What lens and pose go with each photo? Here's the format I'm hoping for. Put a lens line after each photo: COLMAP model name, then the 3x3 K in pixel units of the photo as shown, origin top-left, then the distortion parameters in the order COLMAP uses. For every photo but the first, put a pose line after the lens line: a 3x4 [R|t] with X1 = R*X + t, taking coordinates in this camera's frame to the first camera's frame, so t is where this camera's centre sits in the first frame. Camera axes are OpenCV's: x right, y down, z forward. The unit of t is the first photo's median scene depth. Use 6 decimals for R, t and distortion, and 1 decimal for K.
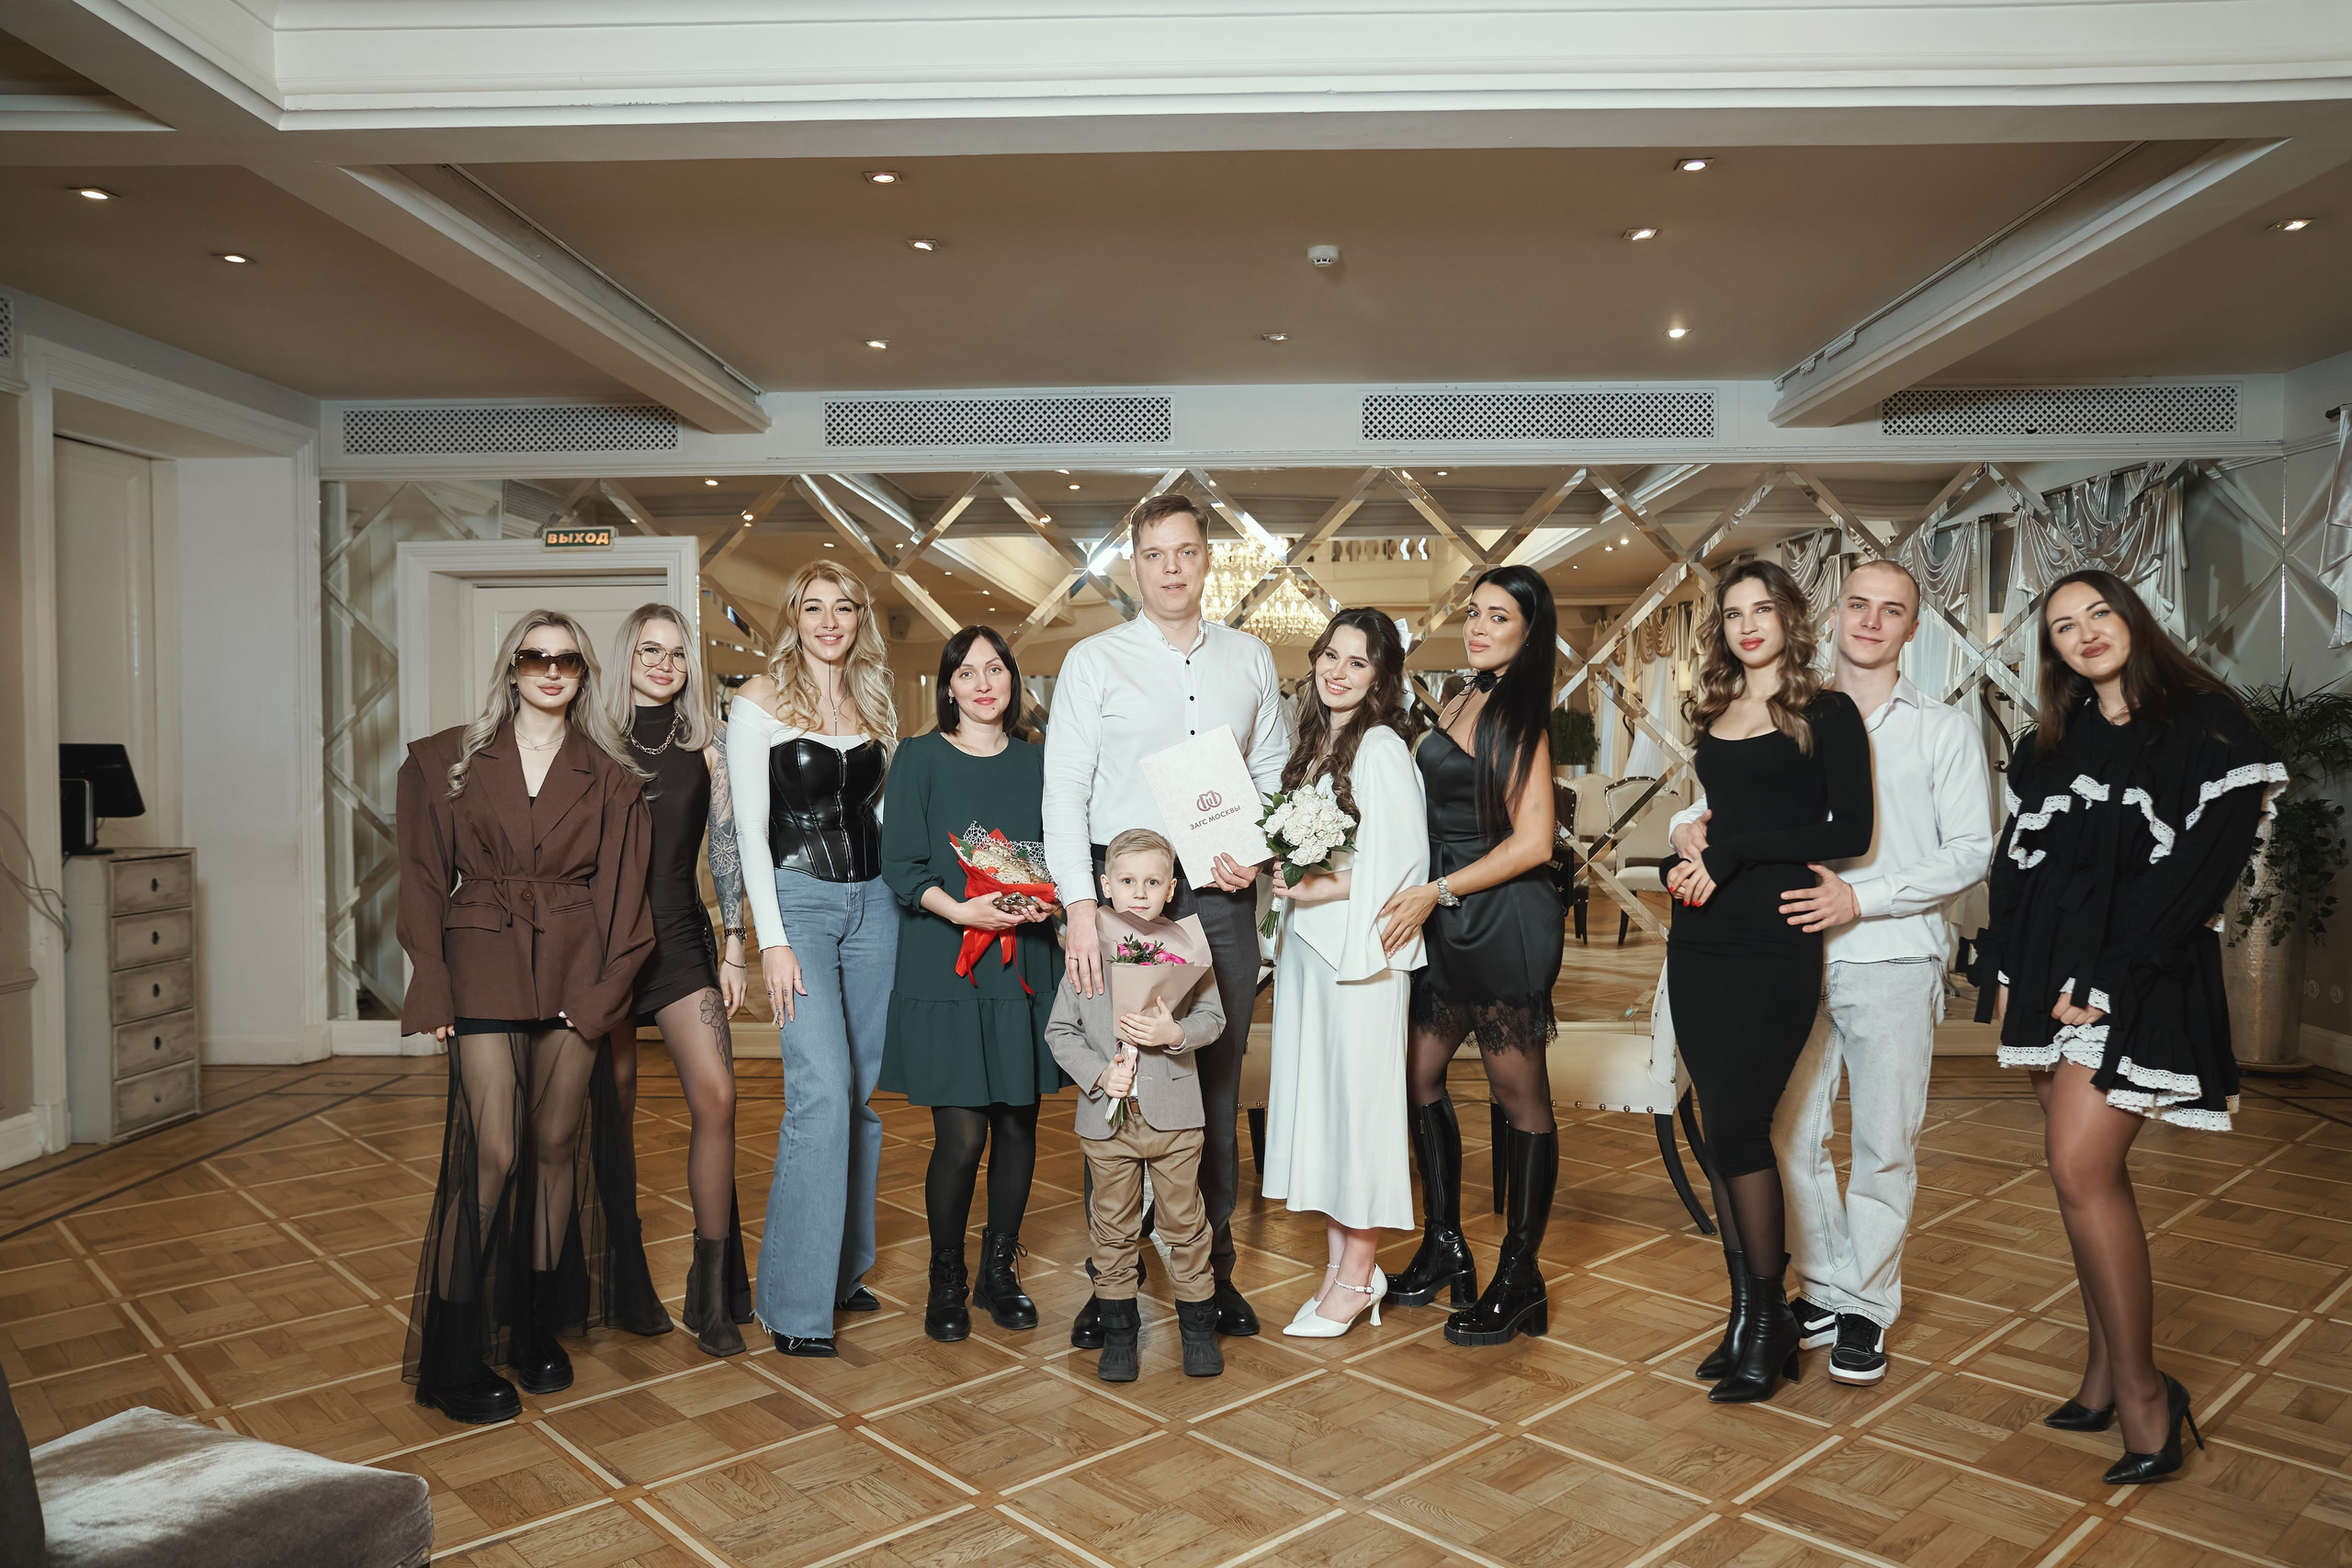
lens RADIAL K [[1657.2, 0, 1176.0], [0, 1657.2, 784.0], [0, 0, 1]] dist [-0.070526, 0.083841]
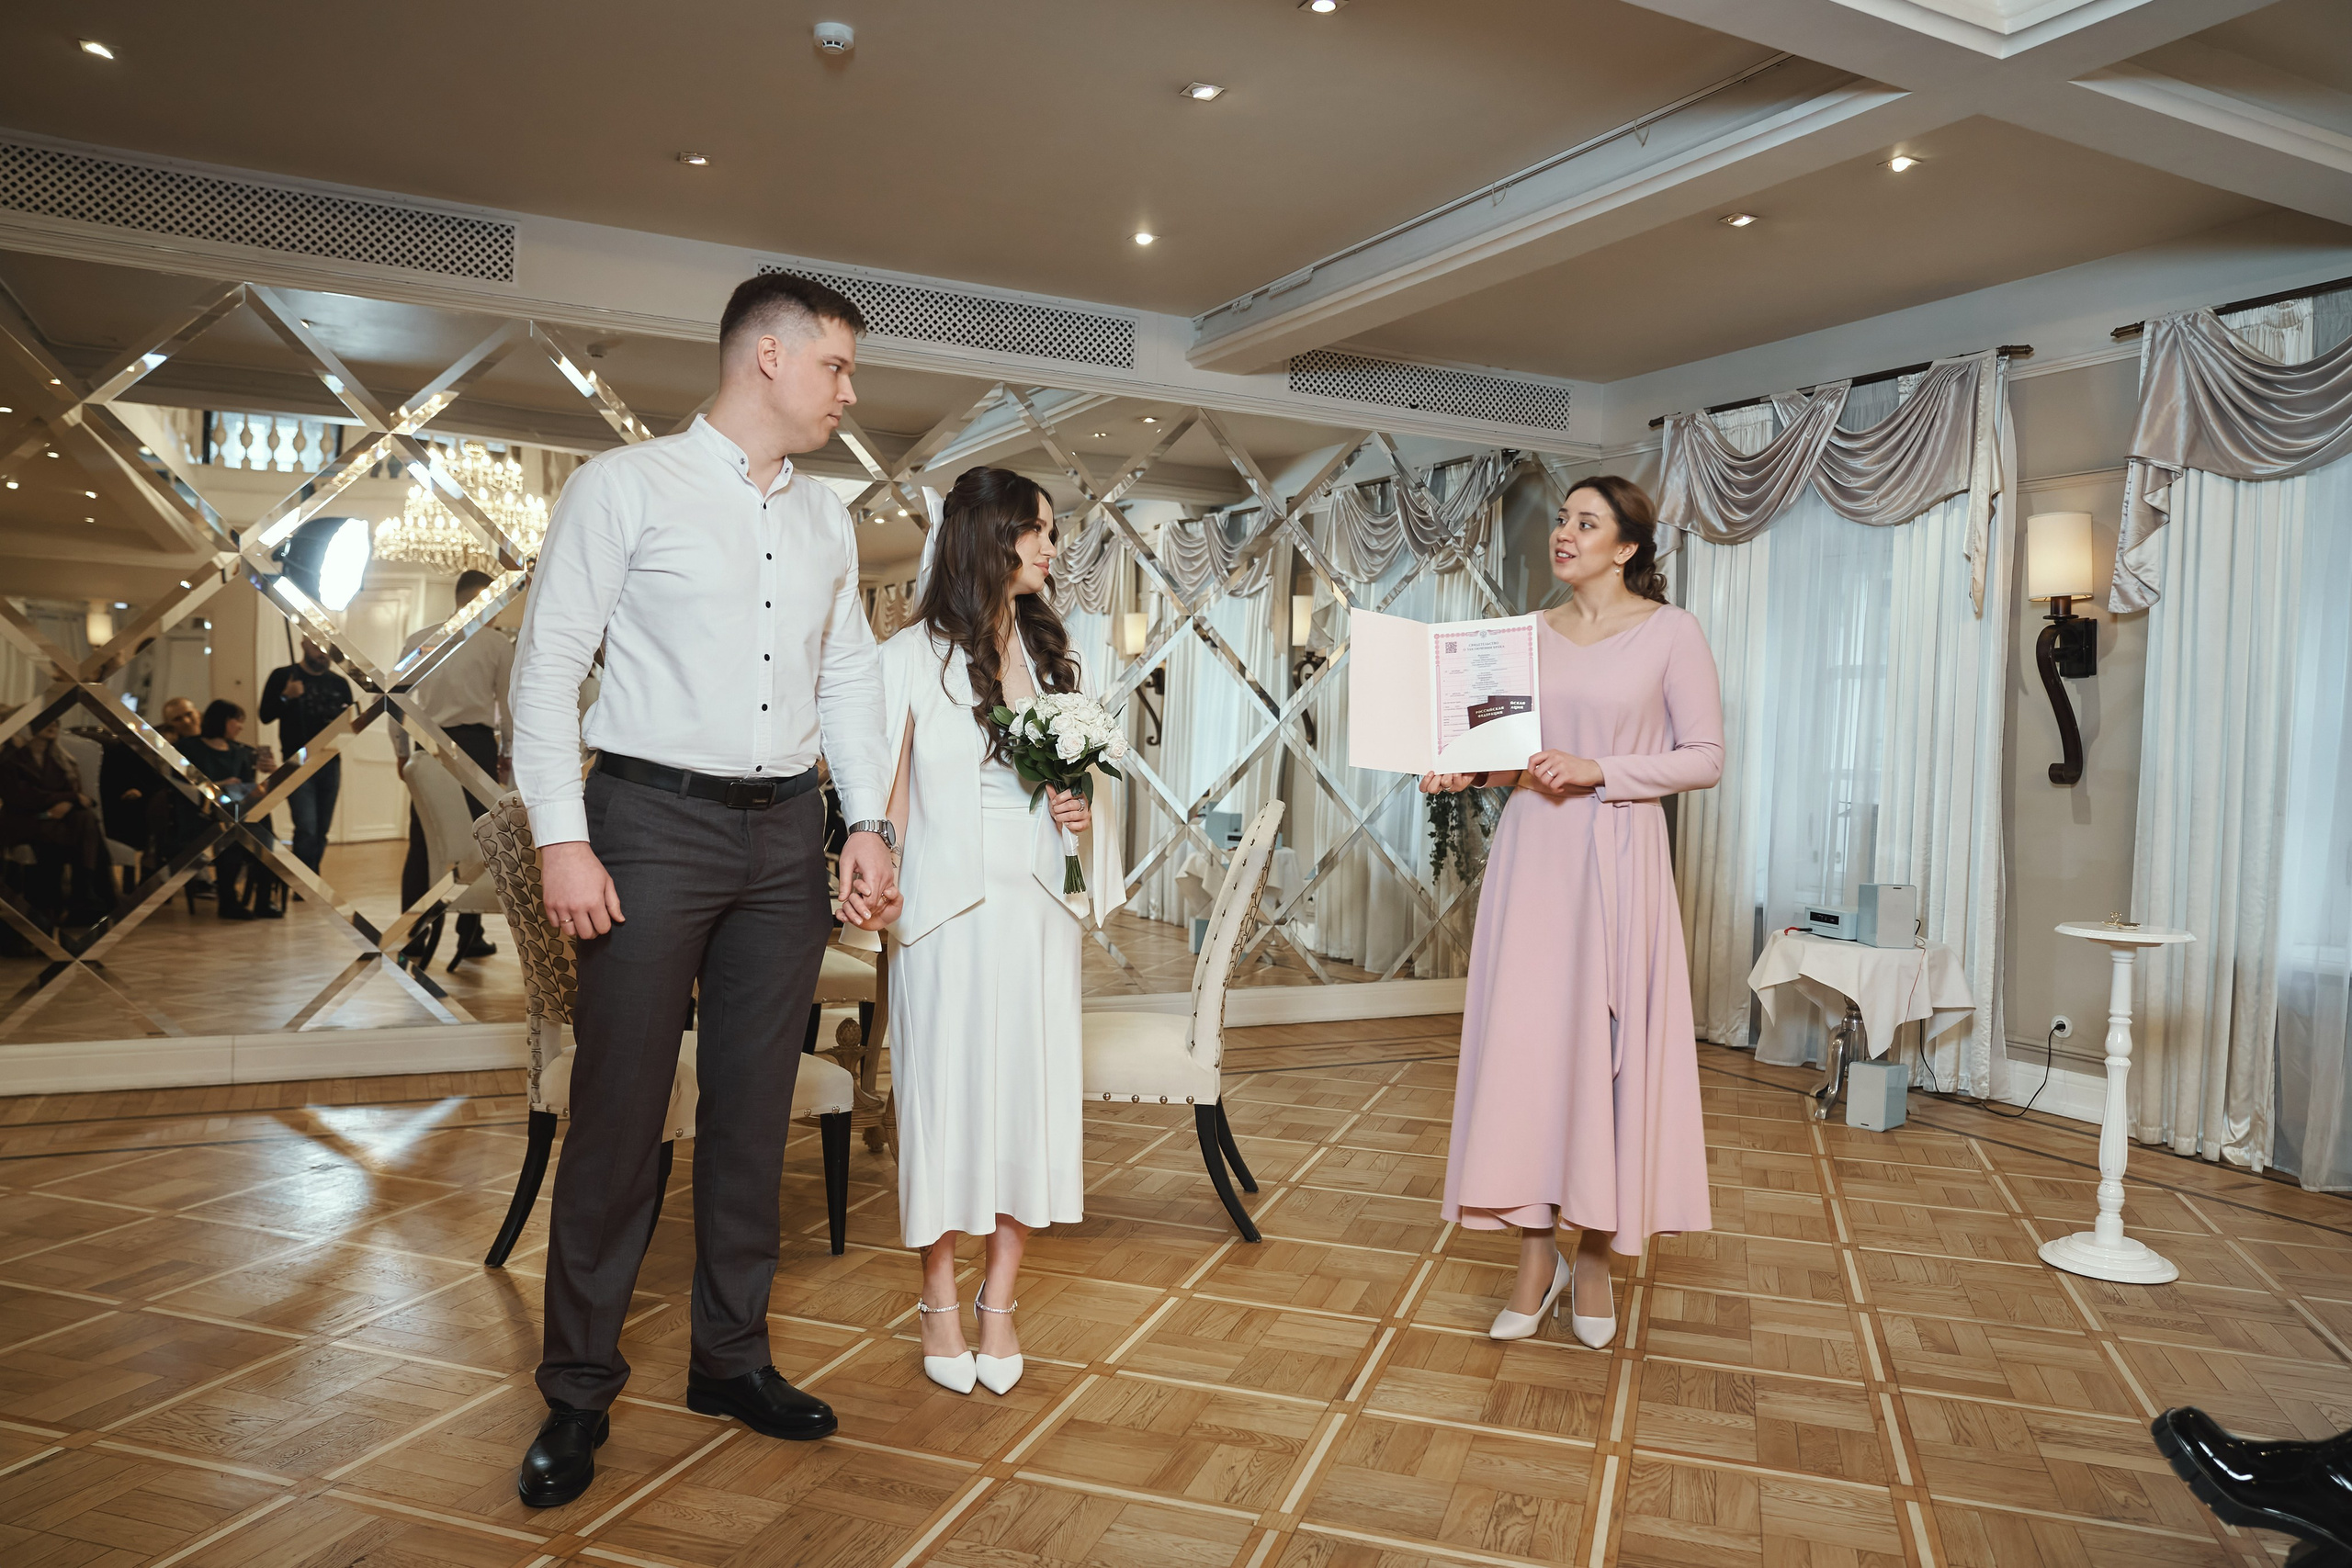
lens RADIAL K [[1657.2, 0, 1176.0], [0, 1657.2, 784.0], [0, 0, 1]] dist [-0.070526, 0.083841]
pose [[0.871476, 0.021927, 0.489949, -0.190463], [-0.024746, 0.999694, -0.000724, 0.044160], [-0.489814, -0.011493, 0.871751, 0.310871]]
